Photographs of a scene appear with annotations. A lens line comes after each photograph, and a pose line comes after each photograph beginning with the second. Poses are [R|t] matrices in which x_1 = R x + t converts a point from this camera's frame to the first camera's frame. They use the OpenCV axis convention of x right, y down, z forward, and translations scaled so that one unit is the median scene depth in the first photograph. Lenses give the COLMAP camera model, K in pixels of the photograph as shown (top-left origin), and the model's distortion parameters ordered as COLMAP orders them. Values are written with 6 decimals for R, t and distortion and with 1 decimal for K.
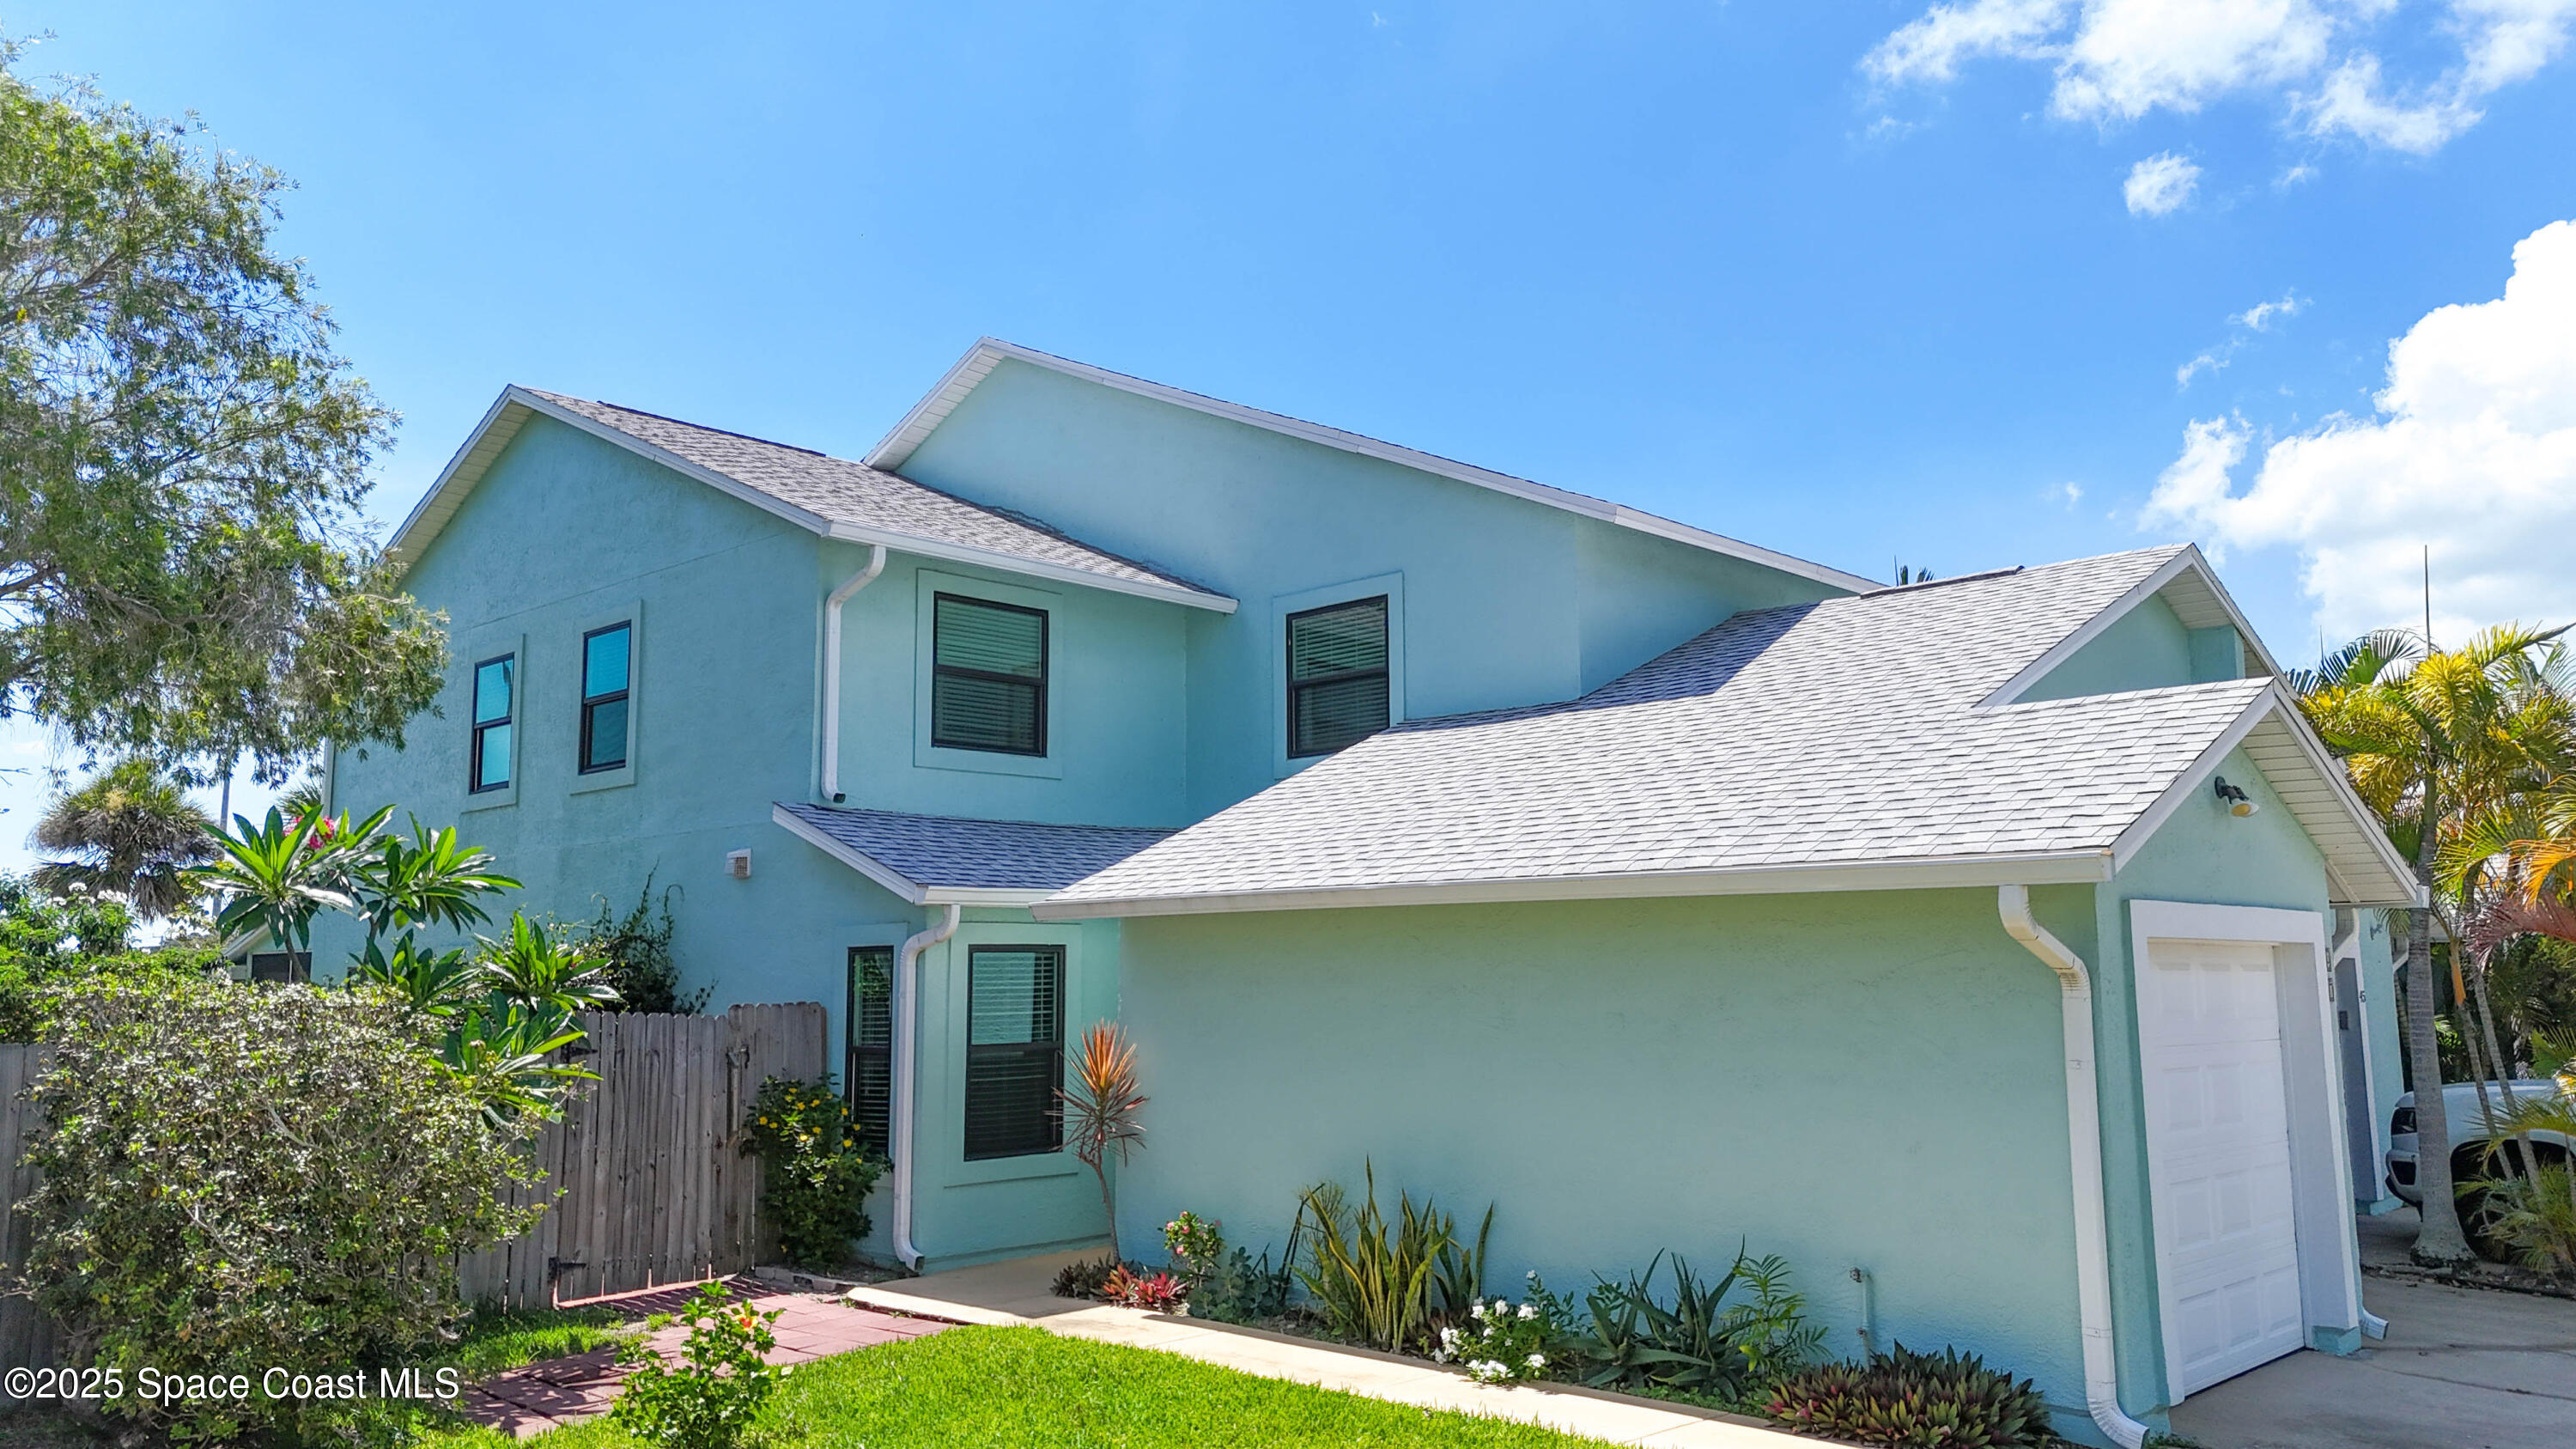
lens RADIAL K [[1884.5, 0, 1288.0], [0, 1884.5, 724.5], [0, 0, 1]] dist [0.066265, -0.054848]
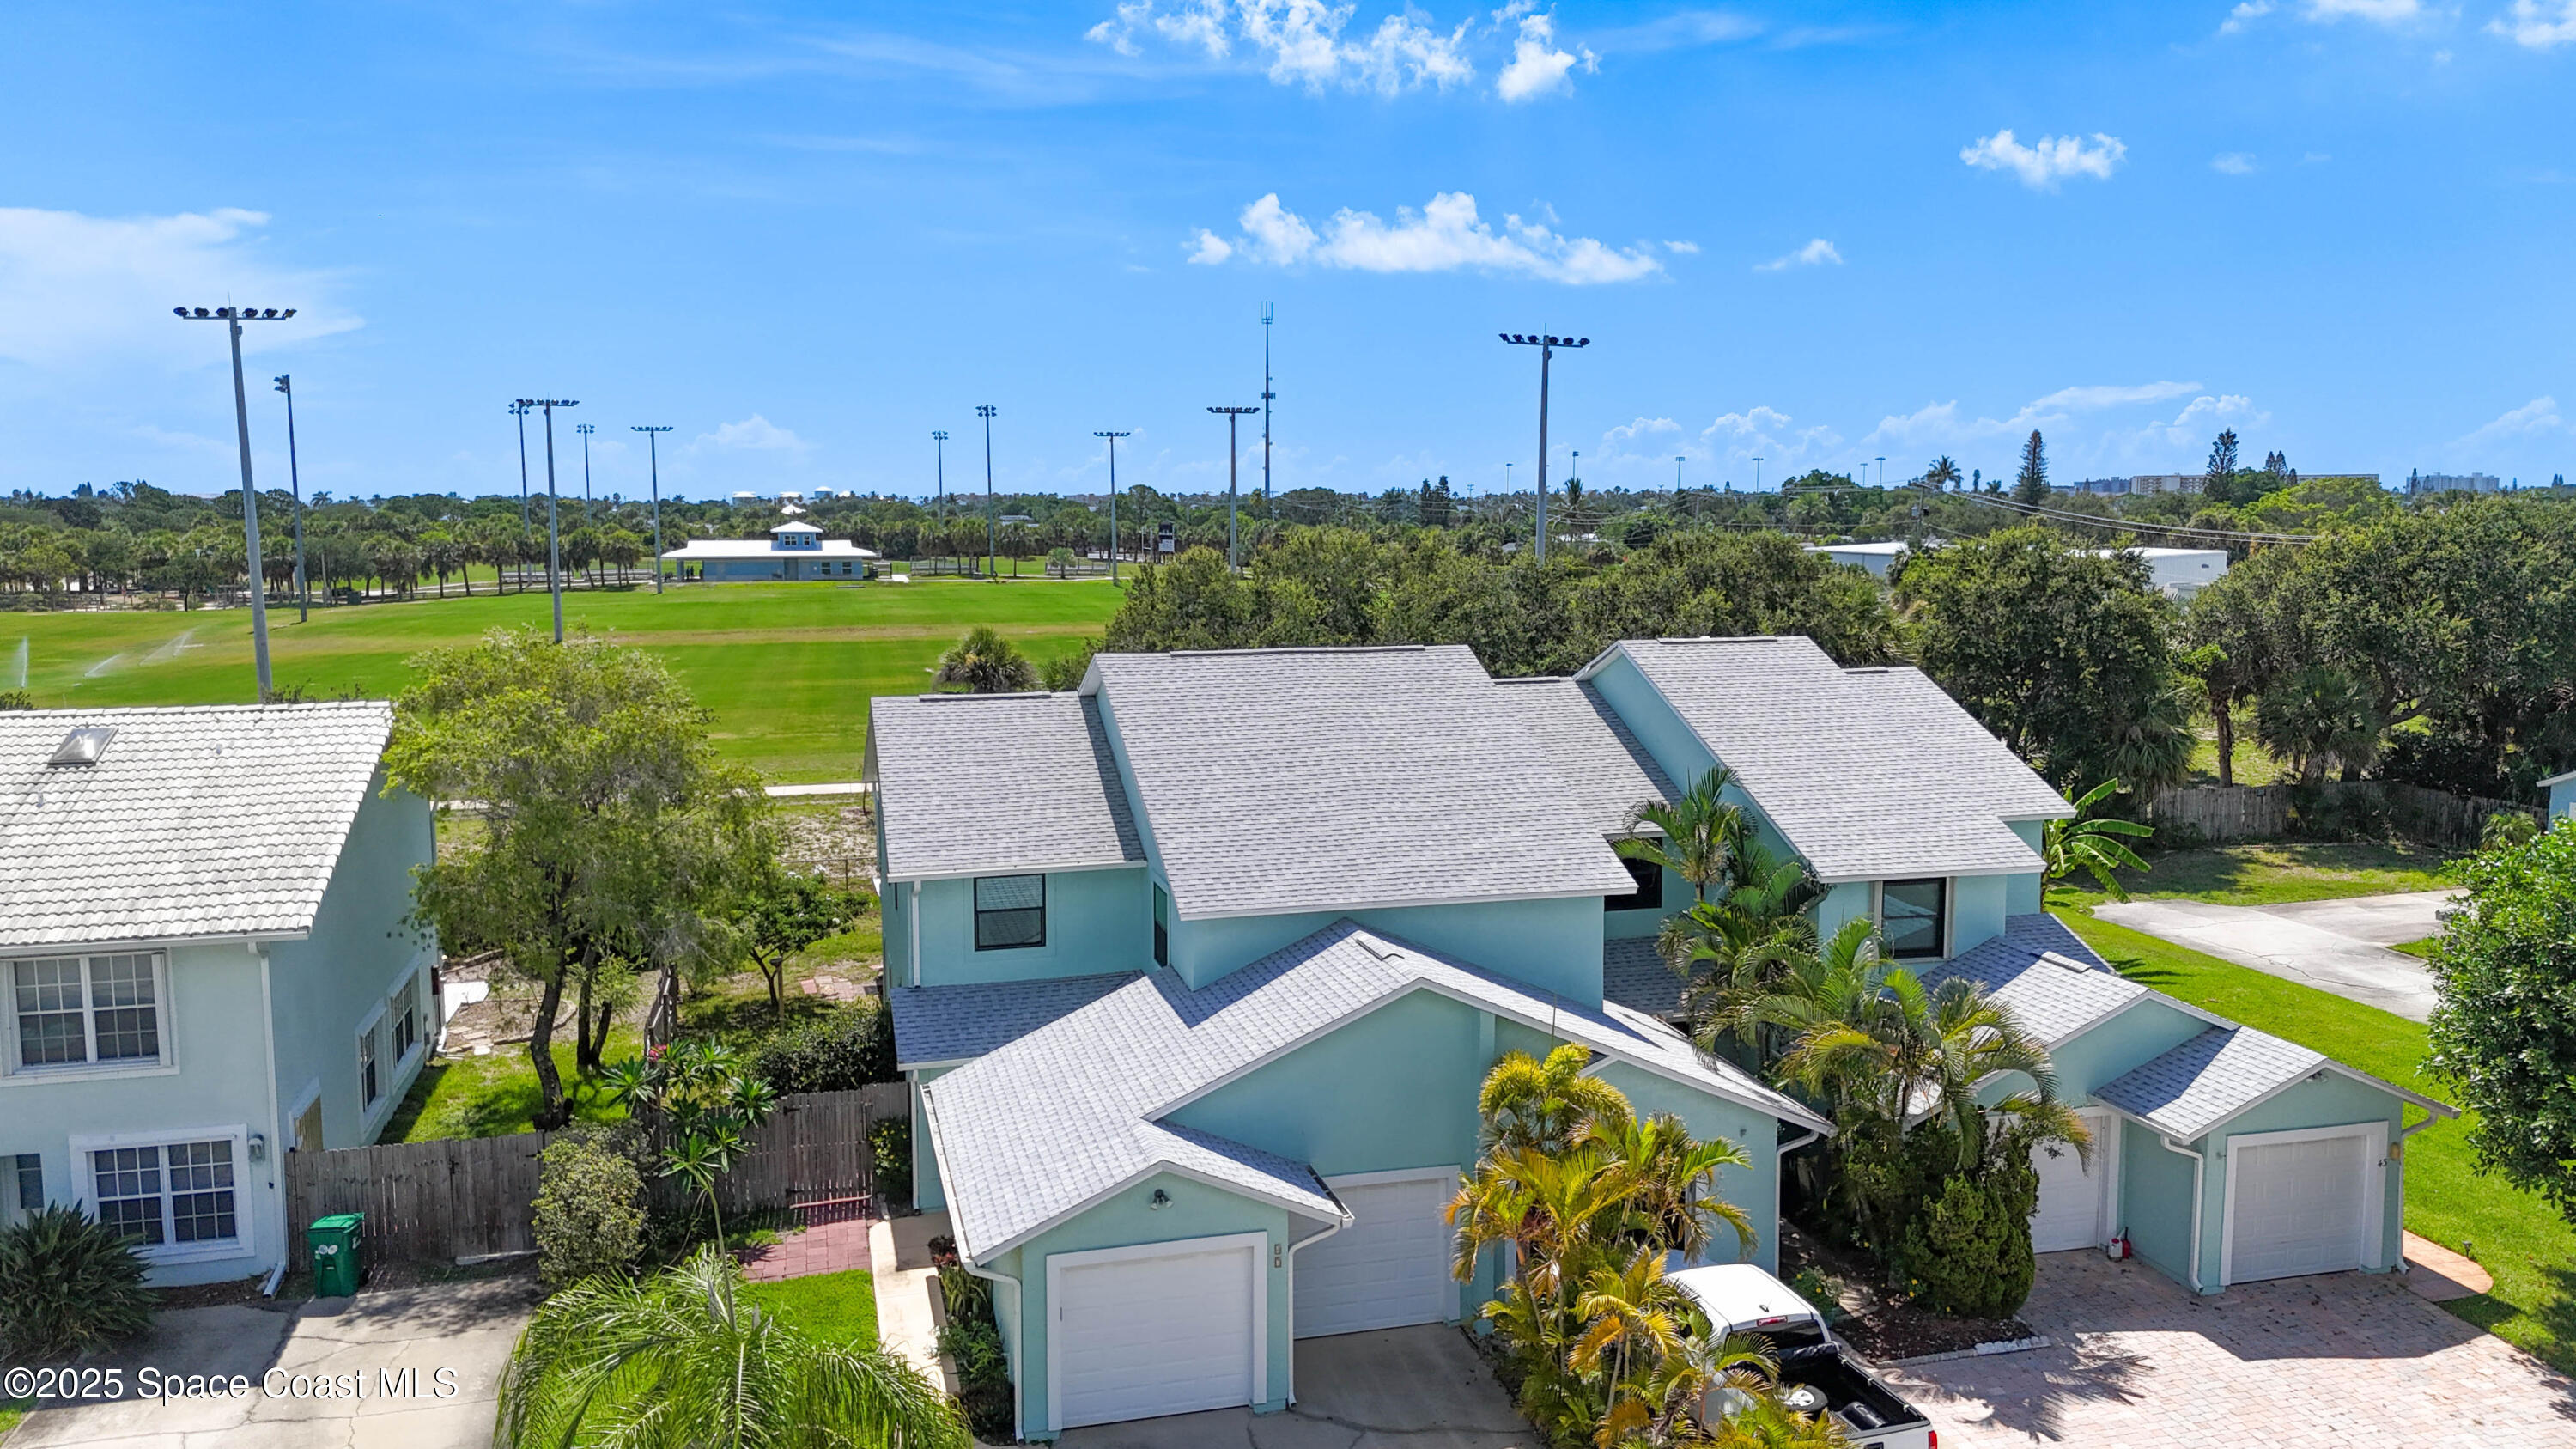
lens RADIAL K [[1884.5, 0, 1288.0], [0, 1884.5, 724.5], [0, 0, 1]] dist [0.066265, -0.054848]
pose [[0.860300, 0.064110, -0.505741, 1.318637], [0.066541, 0.969452, 0.236082, -0.804694], [0.505427, -0.236754, 0.829754, -0.563104]]
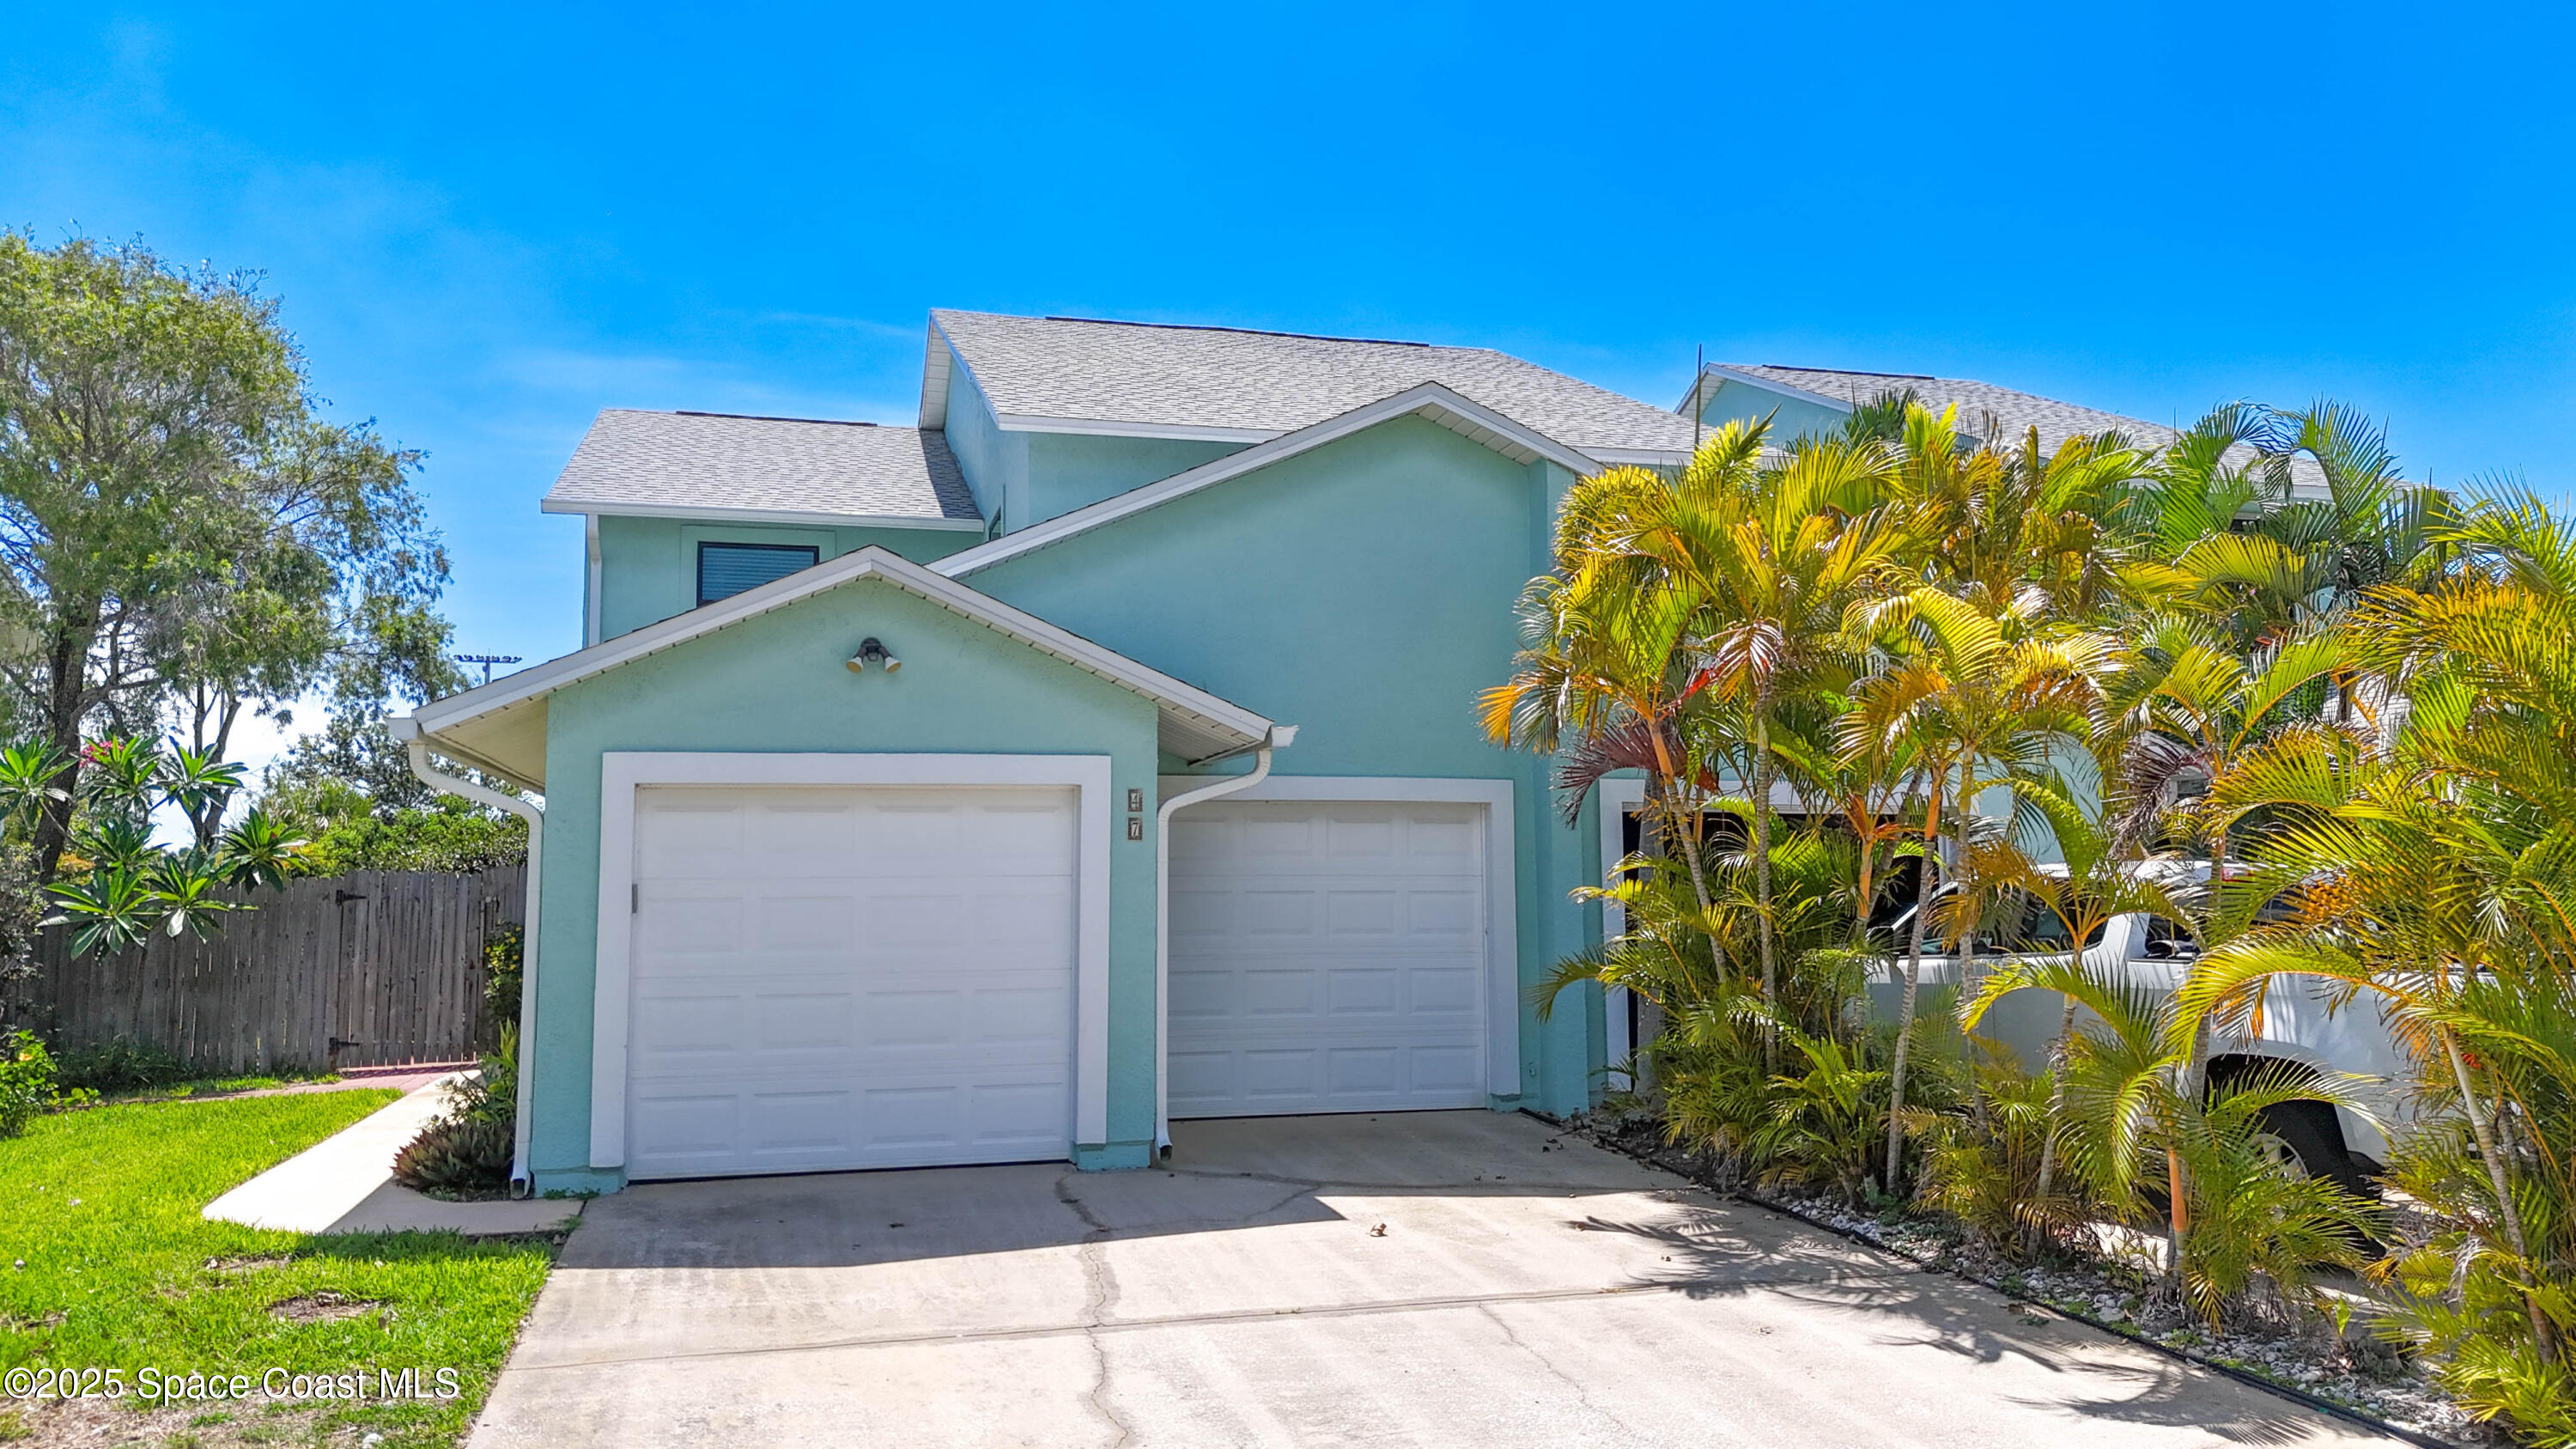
lens RADIAL K [[1884.5, 0, 1288.0], [0, 1884.5, 724.5], [0, 0, 1]] dist [0.066265, -0.054848]
pose [[0.860144, -0.045088, -0.508055, 0.917822], [0.070746, 0.997003, 0.031295, 0.045347], [0.505122, -0.062861, 0.860756, 0.123433]]
